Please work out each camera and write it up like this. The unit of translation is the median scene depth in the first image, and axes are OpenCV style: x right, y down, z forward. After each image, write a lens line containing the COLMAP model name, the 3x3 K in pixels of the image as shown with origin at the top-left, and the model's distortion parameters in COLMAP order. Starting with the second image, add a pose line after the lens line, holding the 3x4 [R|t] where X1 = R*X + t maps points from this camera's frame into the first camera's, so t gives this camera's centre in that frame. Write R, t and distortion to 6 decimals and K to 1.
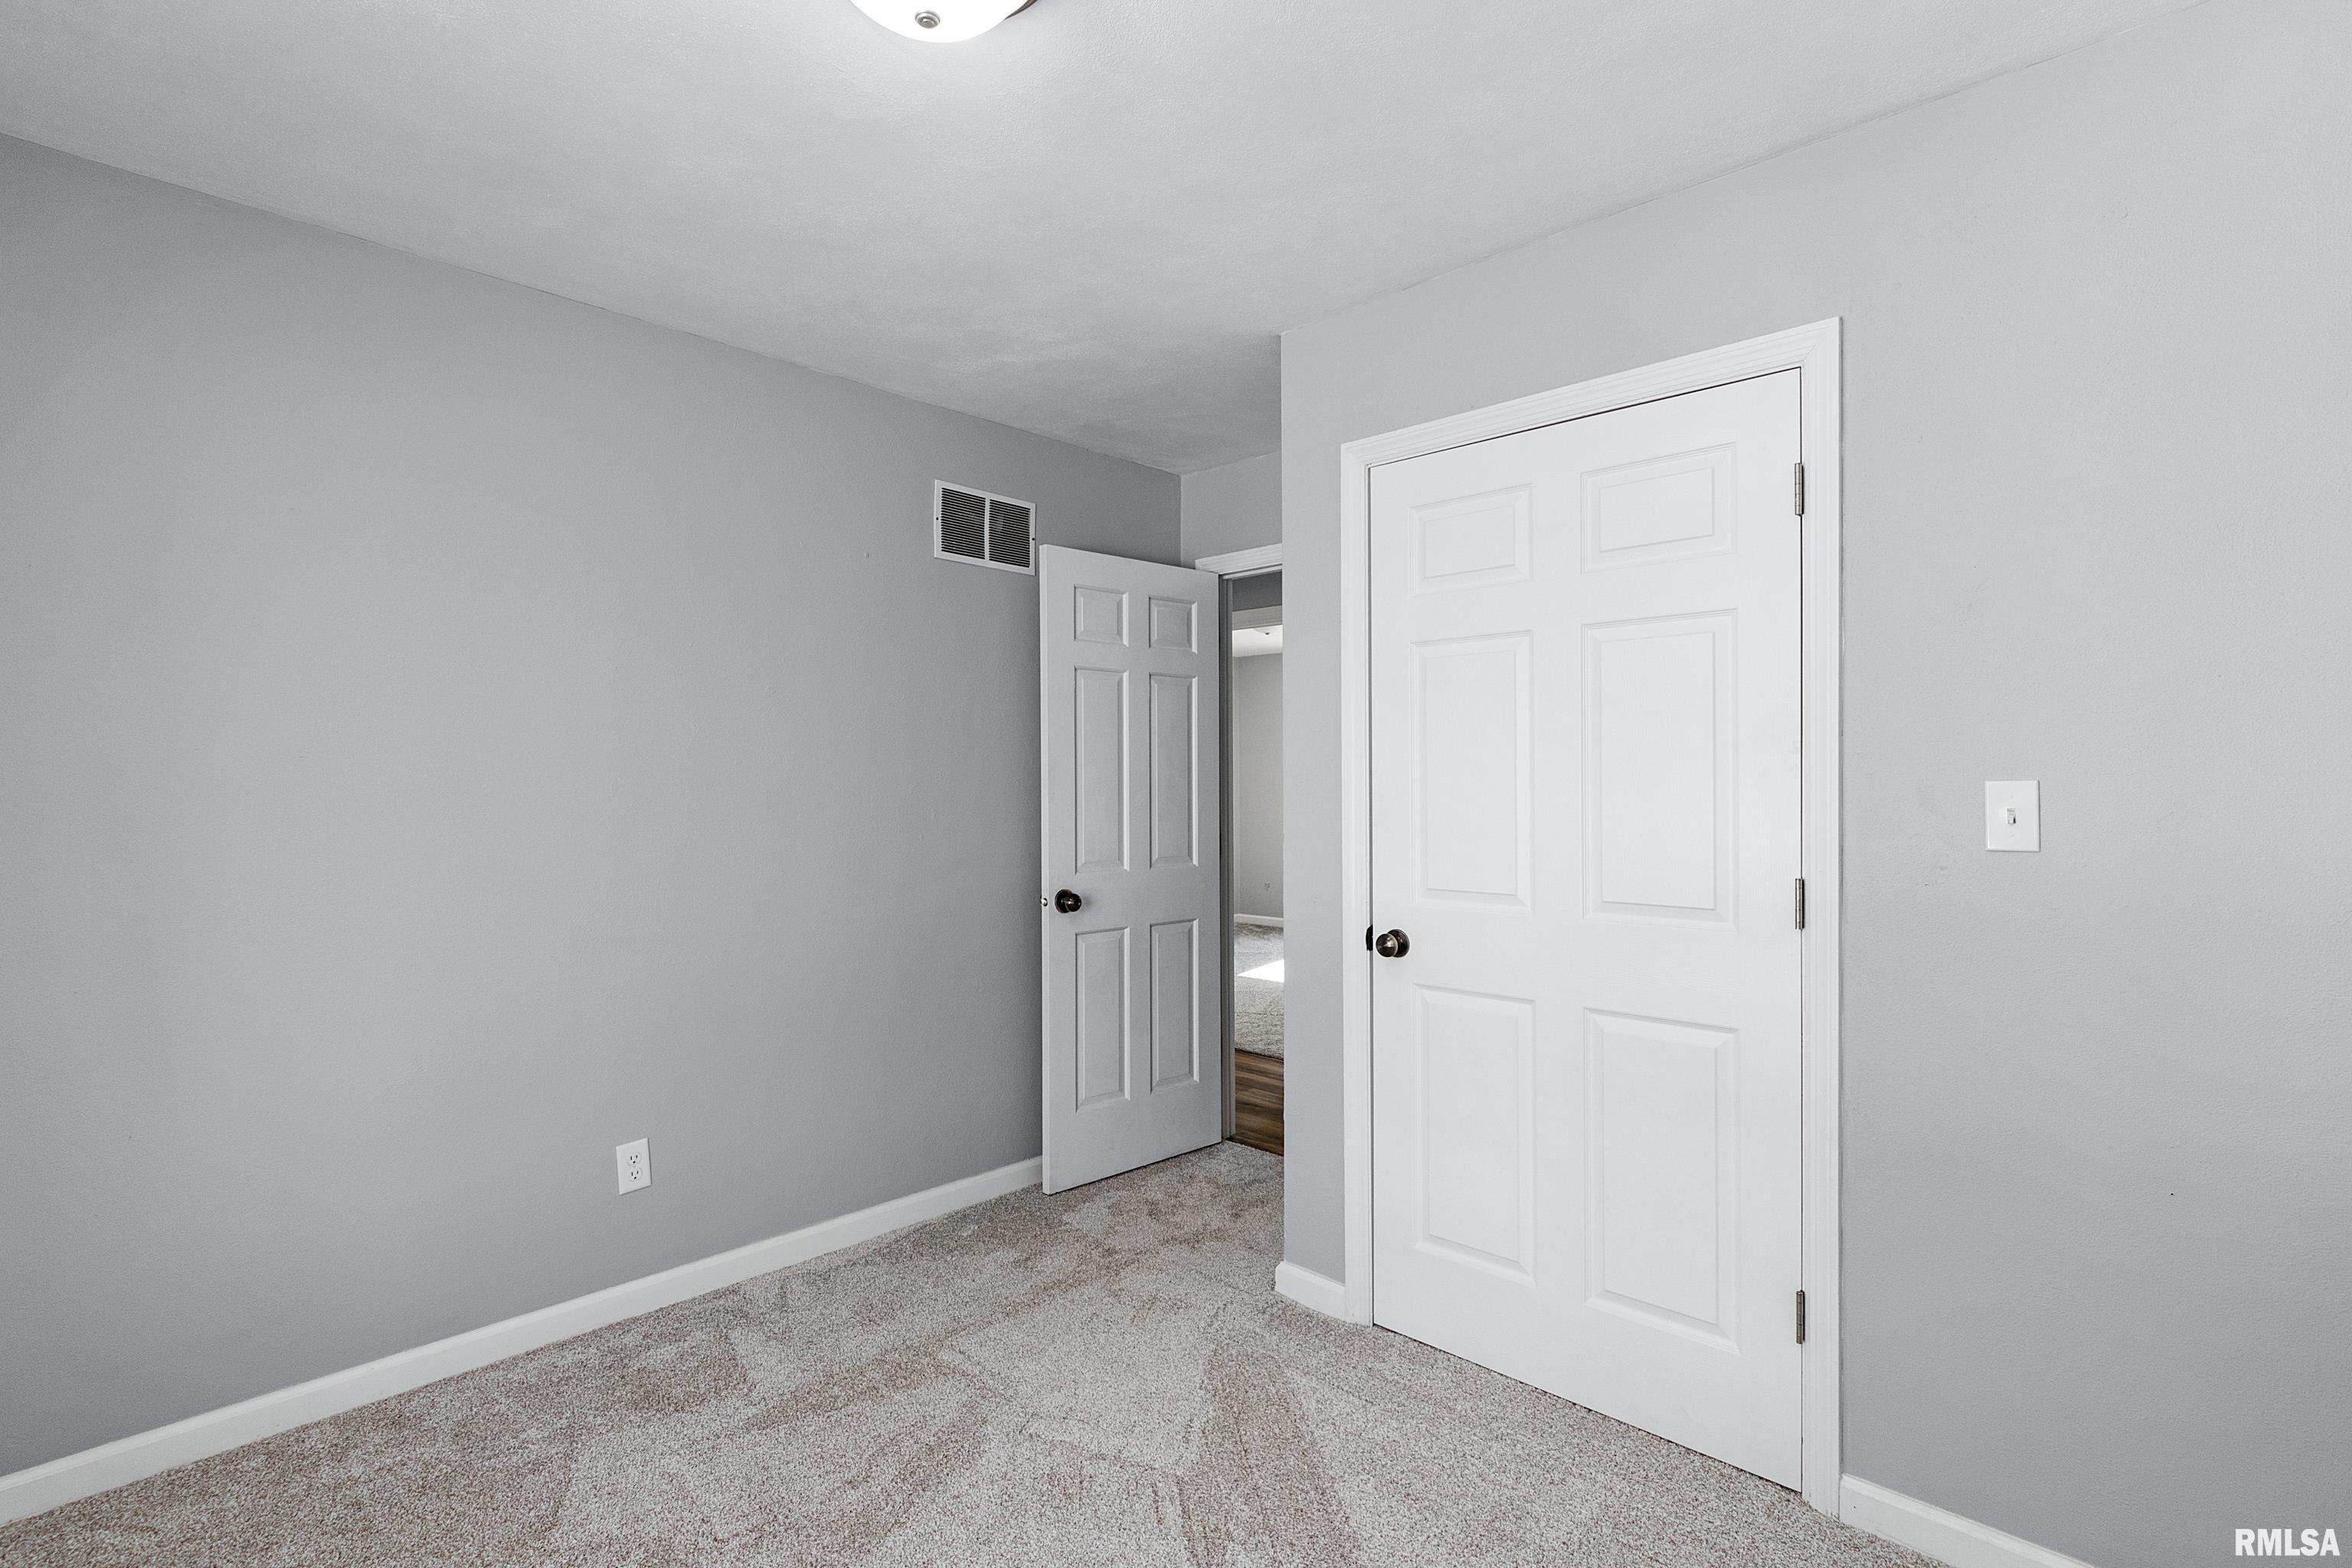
lens RADIAL K [[1121.3, 0, 1163.4], [0, 1121.3, 786.1], [0, 0, 1]] dist [0.014423, -0.010855]
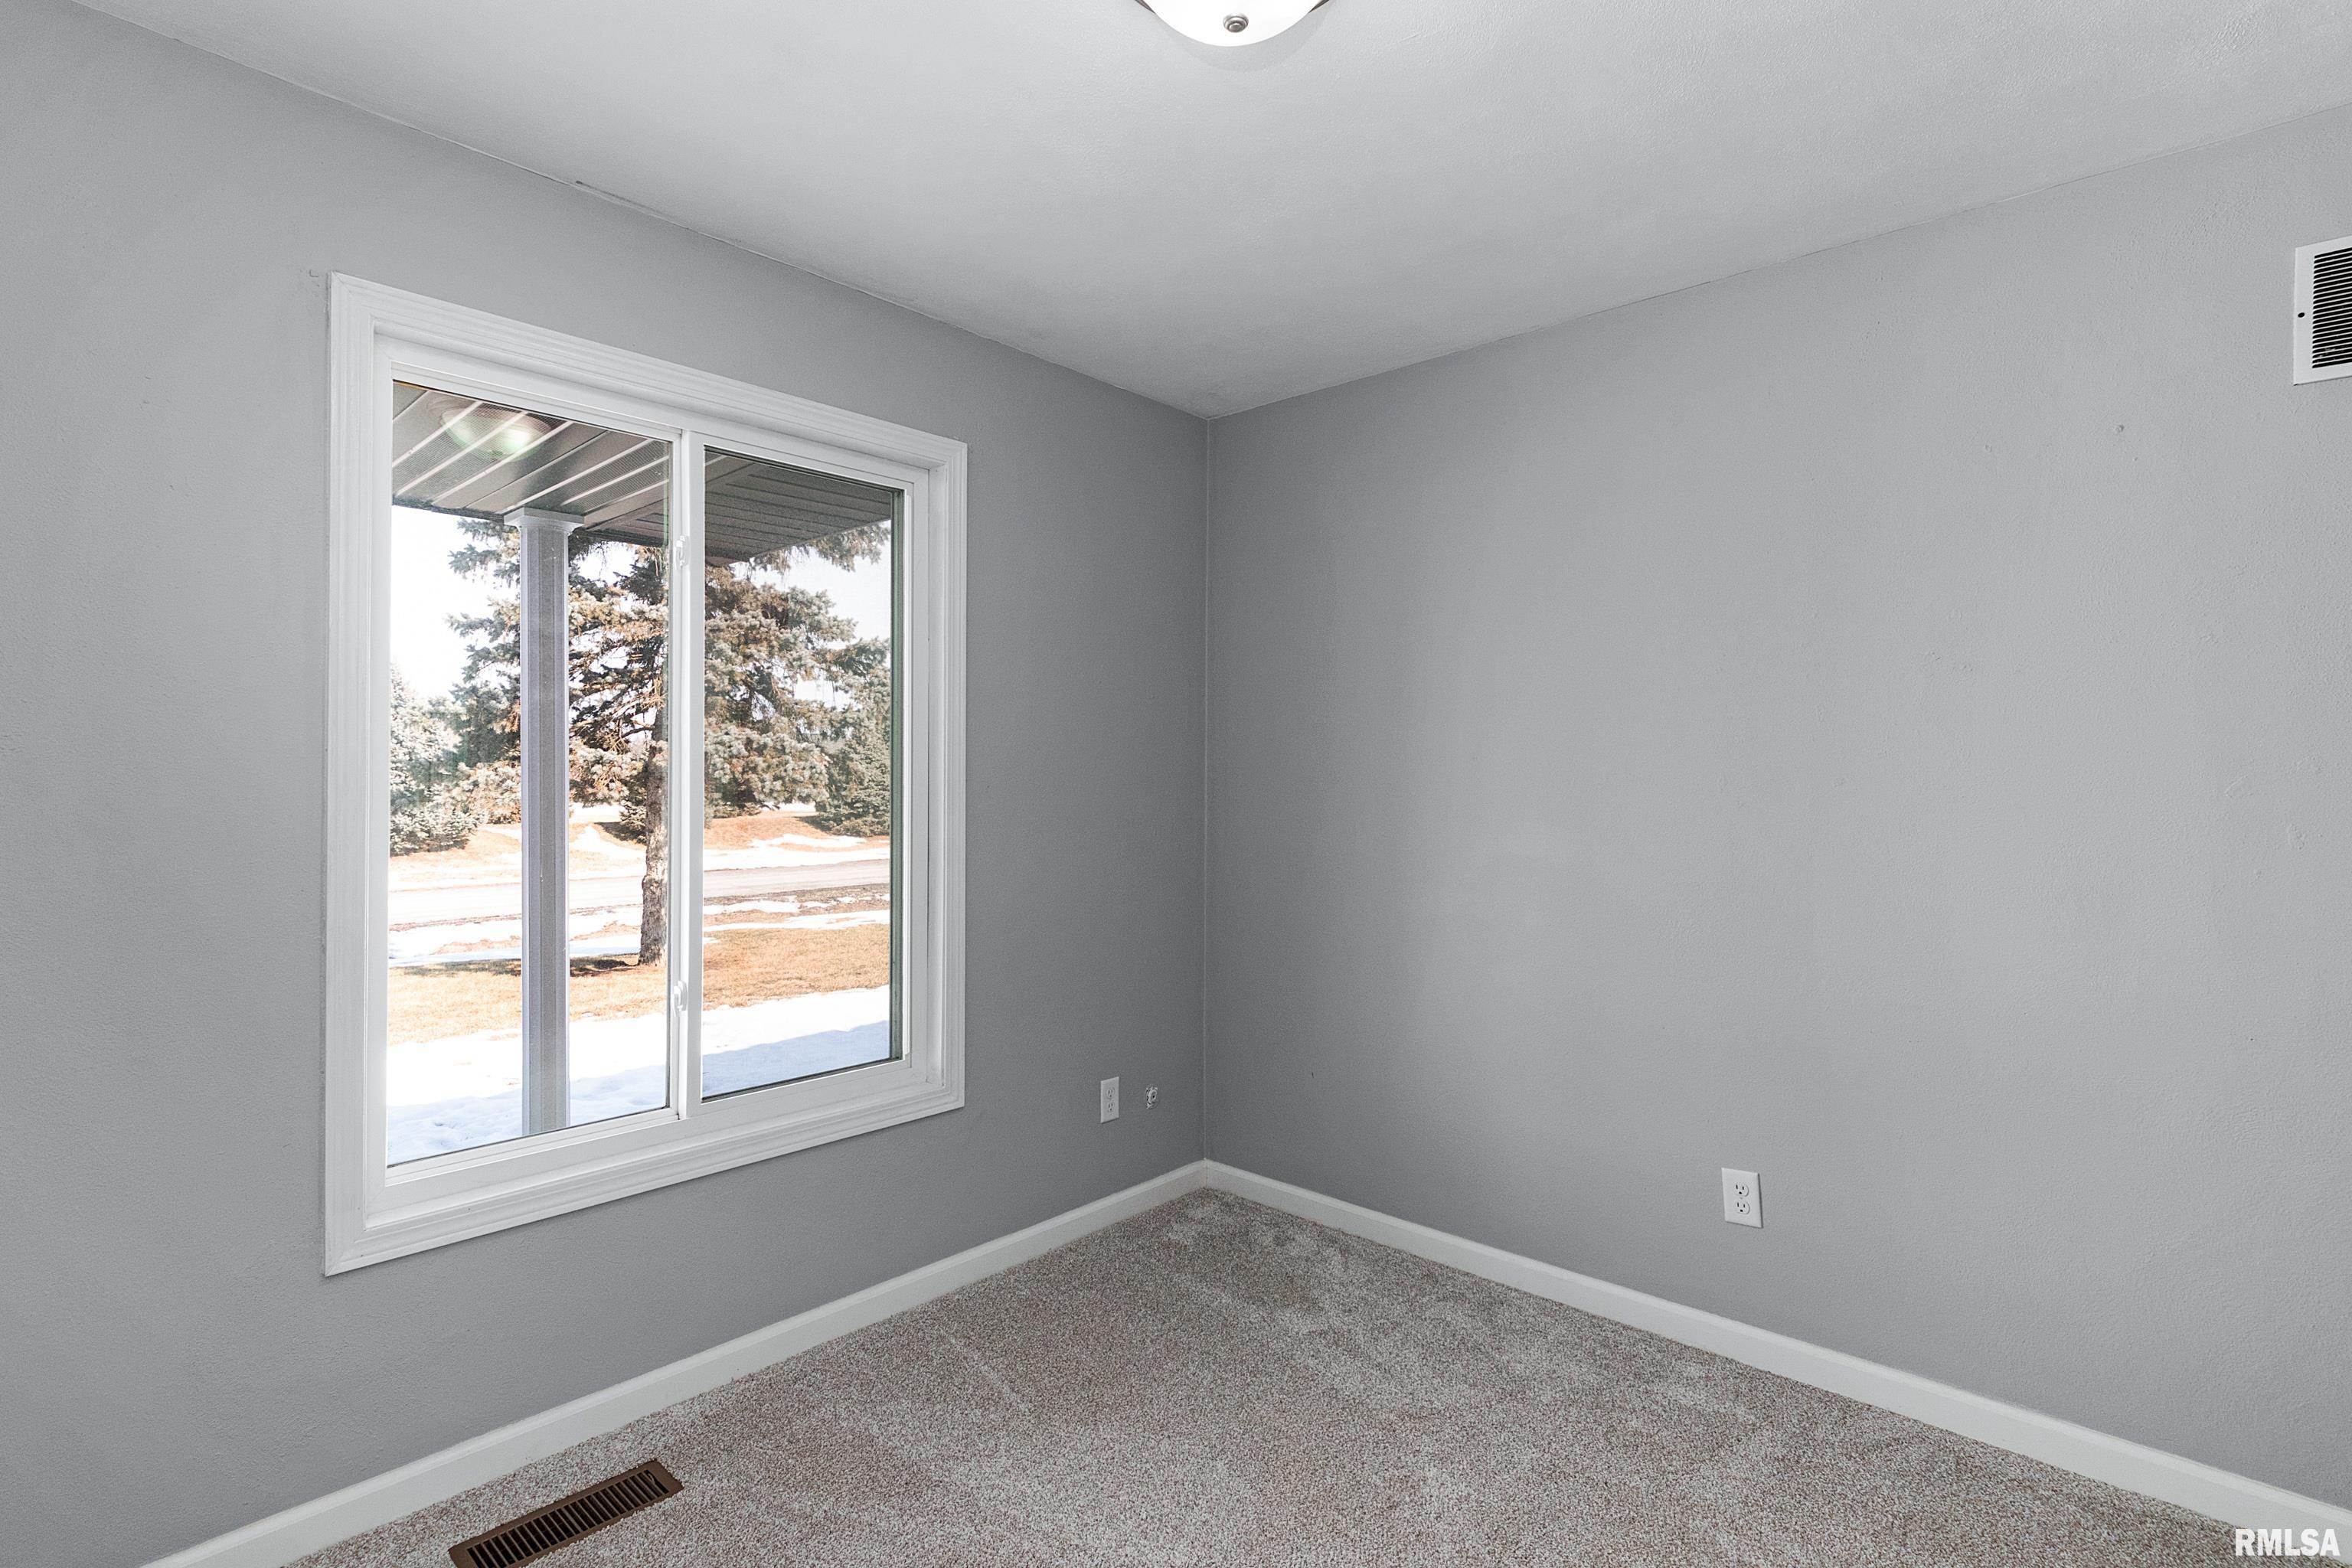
lens RADIAL K [[1121.3, 0, 1163.4], [0, 1121.3, 786.1], [0, 0, 1]] dist [0.014423, -0.010855]
pose [[0.025310, 0.002268, -0.999677, 0.436826], [-0.005540, 0.999982, 0.002128, 0.003698], [0.999664, 0.005485, 0.025322, 0.507032]]
